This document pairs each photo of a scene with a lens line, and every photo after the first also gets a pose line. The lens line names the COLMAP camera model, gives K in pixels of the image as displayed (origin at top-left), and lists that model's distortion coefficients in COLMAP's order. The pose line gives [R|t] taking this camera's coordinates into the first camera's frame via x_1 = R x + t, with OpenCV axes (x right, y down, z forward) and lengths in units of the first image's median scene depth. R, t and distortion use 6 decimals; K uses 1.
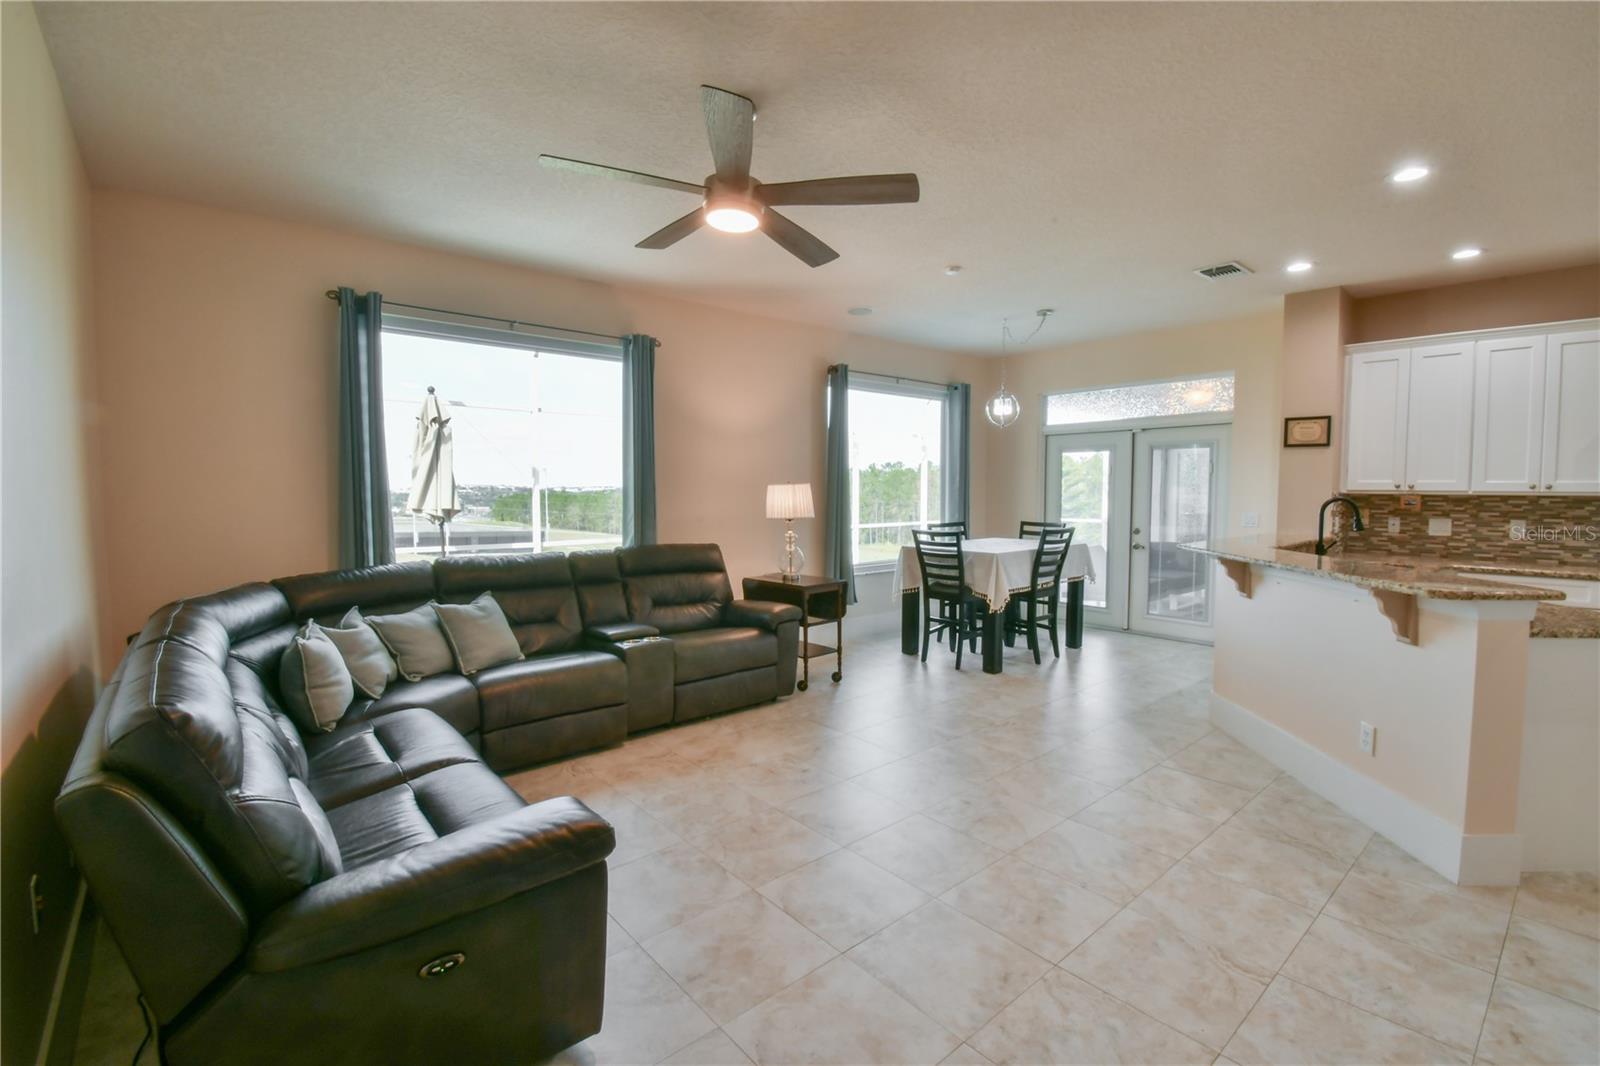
lens RADIAL K [[709.4, 0, 800.0], [0, 709.4, 533.0], [0, 0, 1]] dist [0.018888, -0.024968]
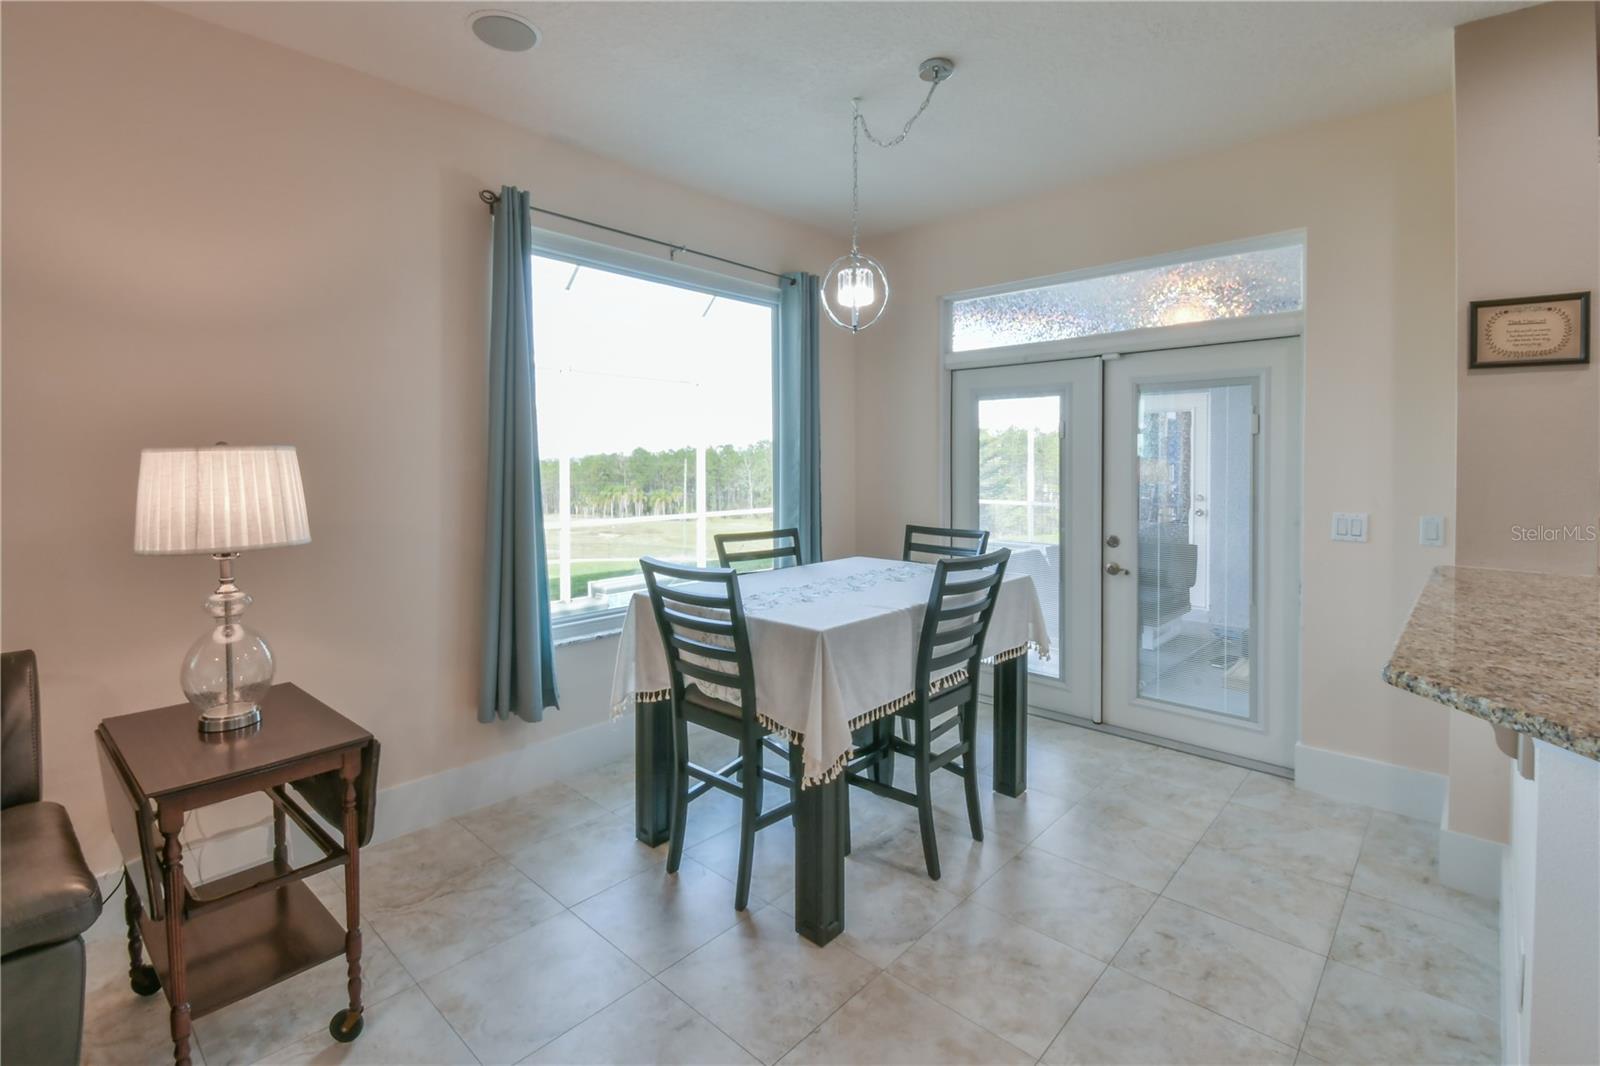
lens RADIAL K [[749.7, 0, 810.3], [0, 749.7, 471.8], [0, 0, 1]] dist [0.026071, -0.012097]
pose [[0.991441, -0.001236, 0.130551, 0.217357], [0.007568, 0.998818, -0.048016, -0.038203], [-0.130338, 0.048593, 0.990278, 0.591043]]
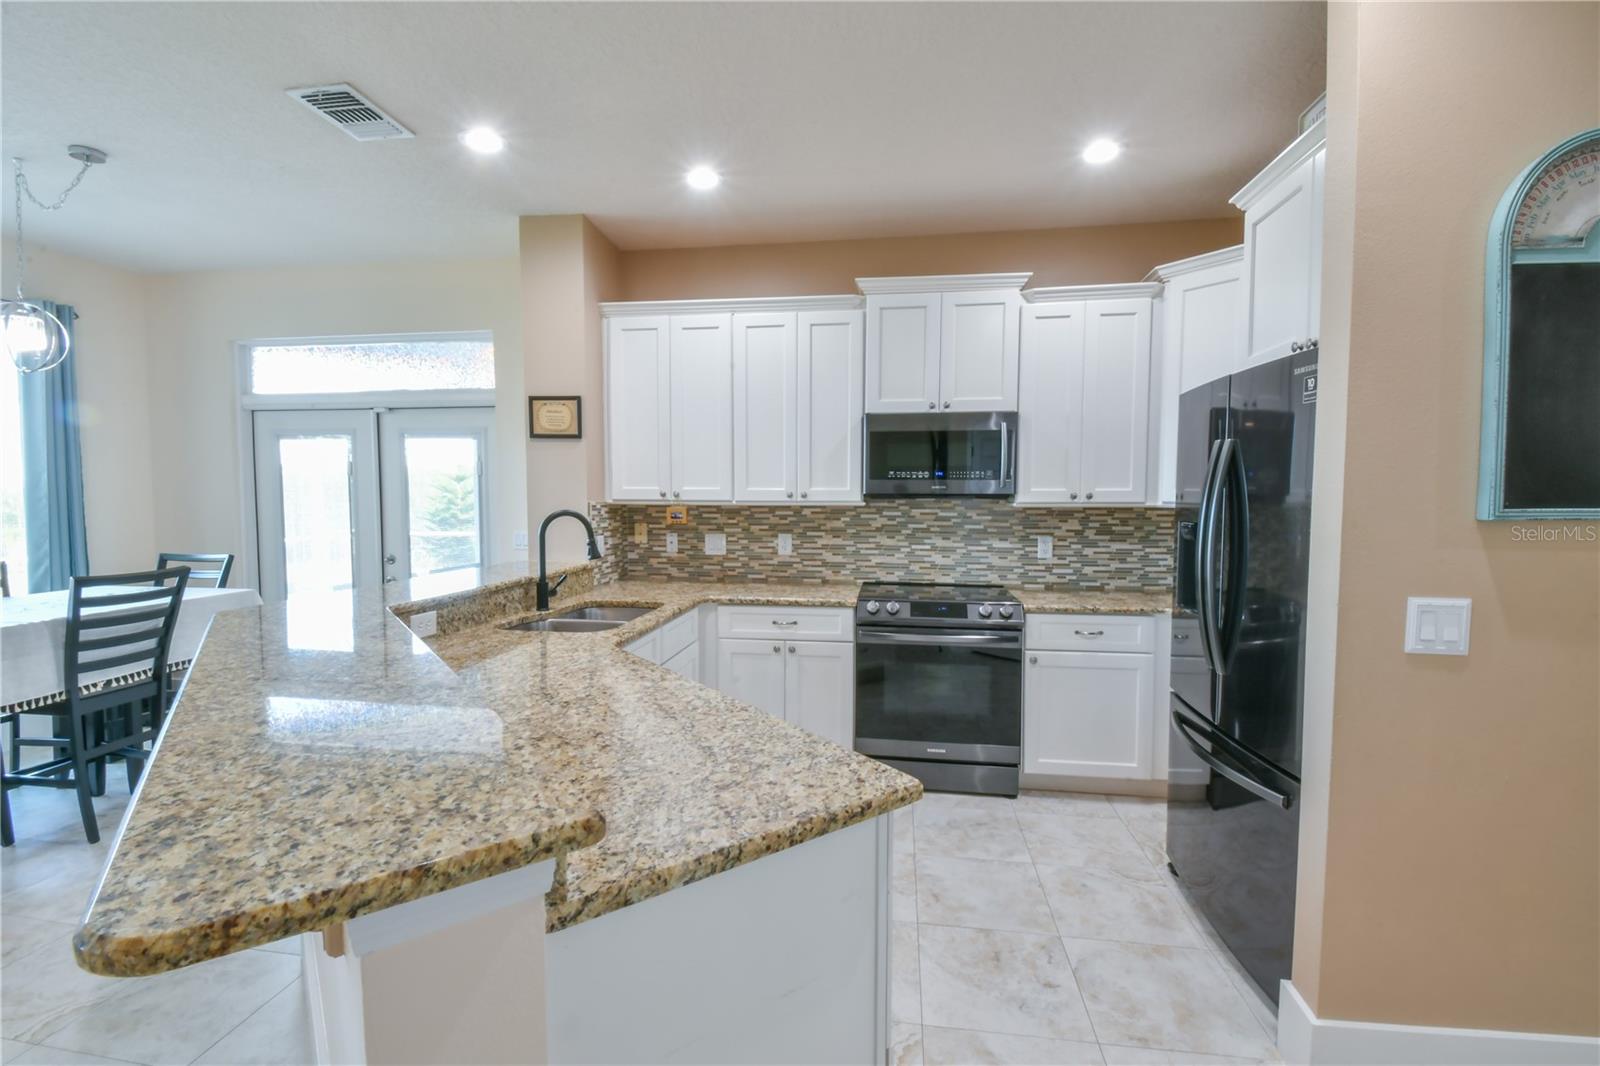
lens RADIAL K [[697.6, 0, 800.0], [0, 697.6, 533.0], [0, 0, 1]] dist [0.008973, -0.000384]
pose [[0.754703, -0.030718, 0.655347, 0.424916], [0.038316, 0.999262, 0.002714, -0.018764], [-0.654947, 0.023062, 0.755323, 0.308205]]
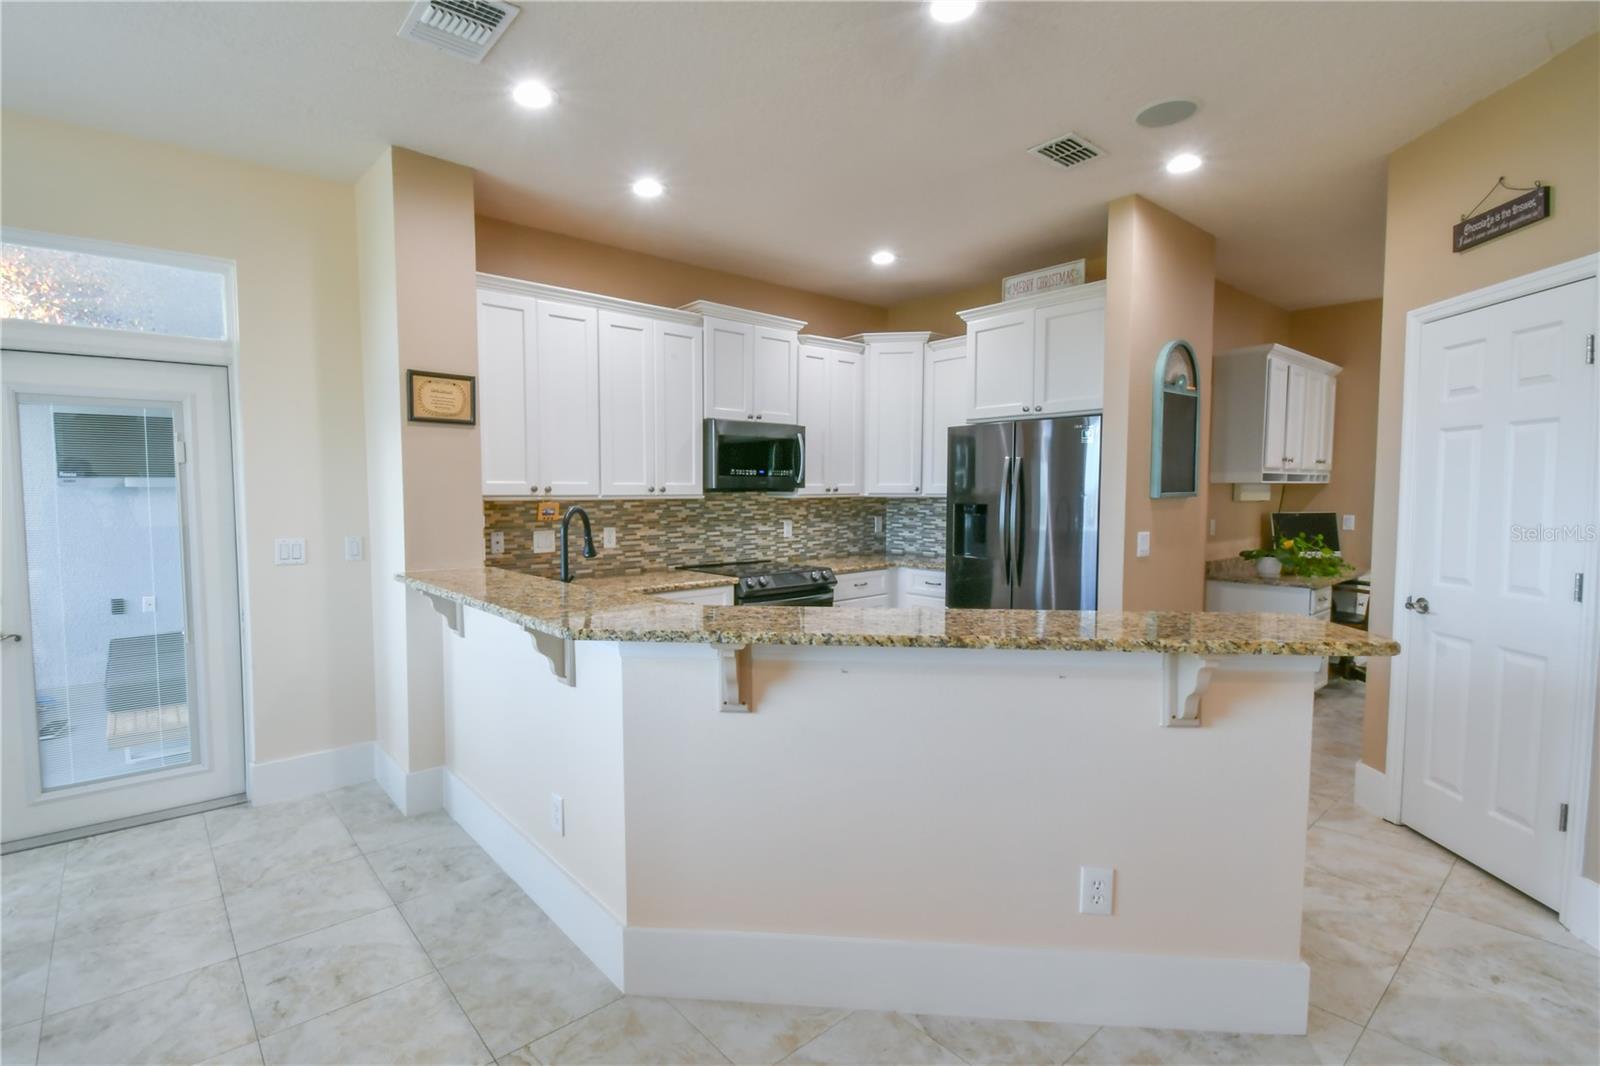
lens RADIAL K [[740.2, 0, 744.2], [0, 740.2, 530.1], [0, 0, 1]] dist [-0.001414, -0.000172]
pose [[0.027543, -0.051762, 0.998280, 0.089594], [0.068144, 0.996433, 0.049786, -0.044295], [-0.997295, 0.066655, 0.030972, 0.715019]]
